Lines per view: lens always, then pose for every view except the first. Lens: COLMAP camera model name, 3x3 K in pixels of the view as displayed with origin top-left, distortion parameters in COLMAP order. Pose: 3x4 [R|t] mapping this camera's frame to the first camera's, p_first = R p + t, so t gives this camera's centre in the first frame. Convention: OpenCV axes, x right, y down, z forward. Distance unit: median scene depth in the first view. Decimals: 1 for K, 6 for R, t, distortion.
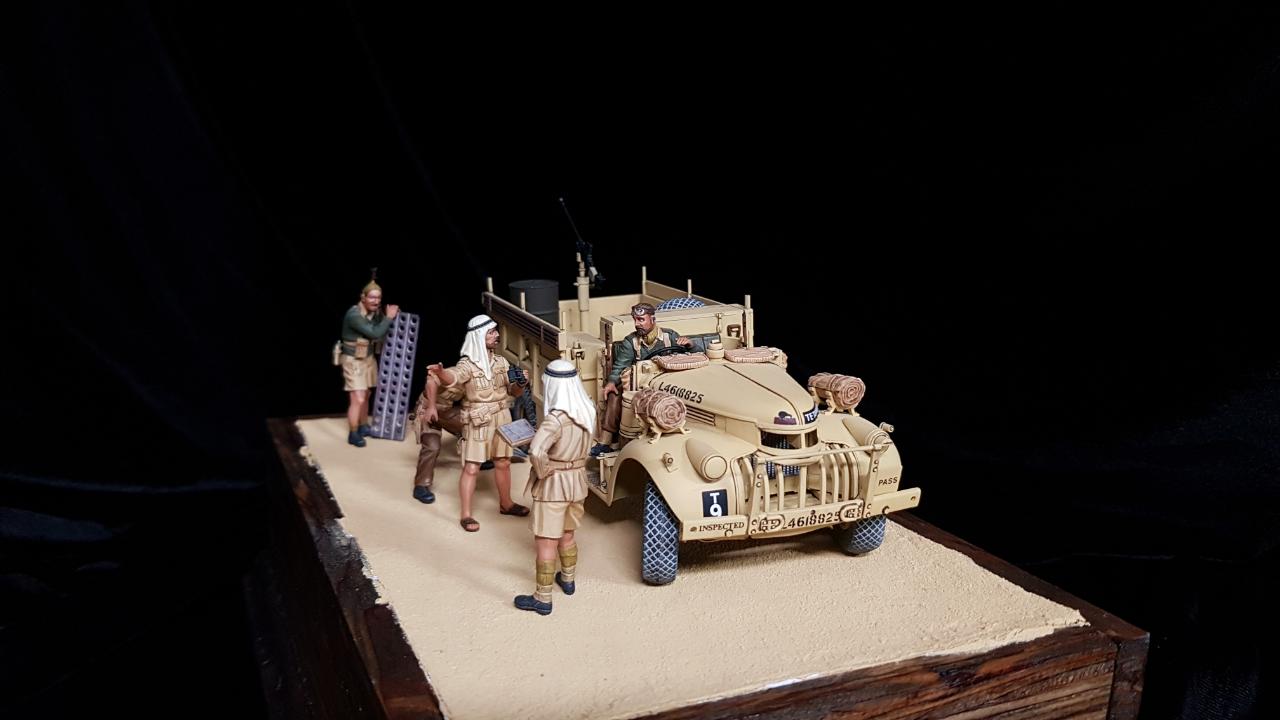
lens RADIAL K [[1001.6, 0, 640.0], [0, 1001.6, 360.0], [0, 0, 1]] dist [-0.003027, -0.000585]
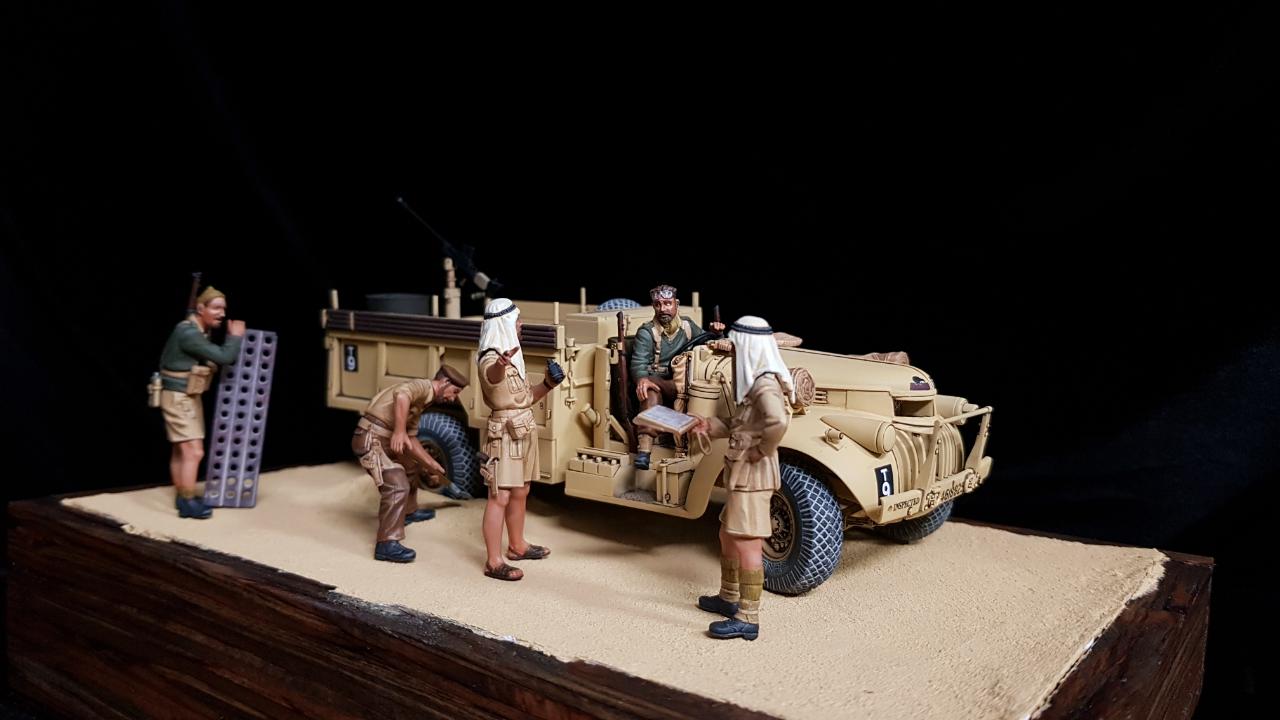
lens RADIAL K [[1040.2, 0, 647.1], [0, 1040.2, 352.7], [0, 0, 1]] dist [0.130627, -0.359282]
pose [[0.870973, -0.035582, 0.490042, -0.368151], [0.088709, 0.992372, -0.085611, 0.061595], [-0.483257, 0.118036, 0.867485, 0.197640]]
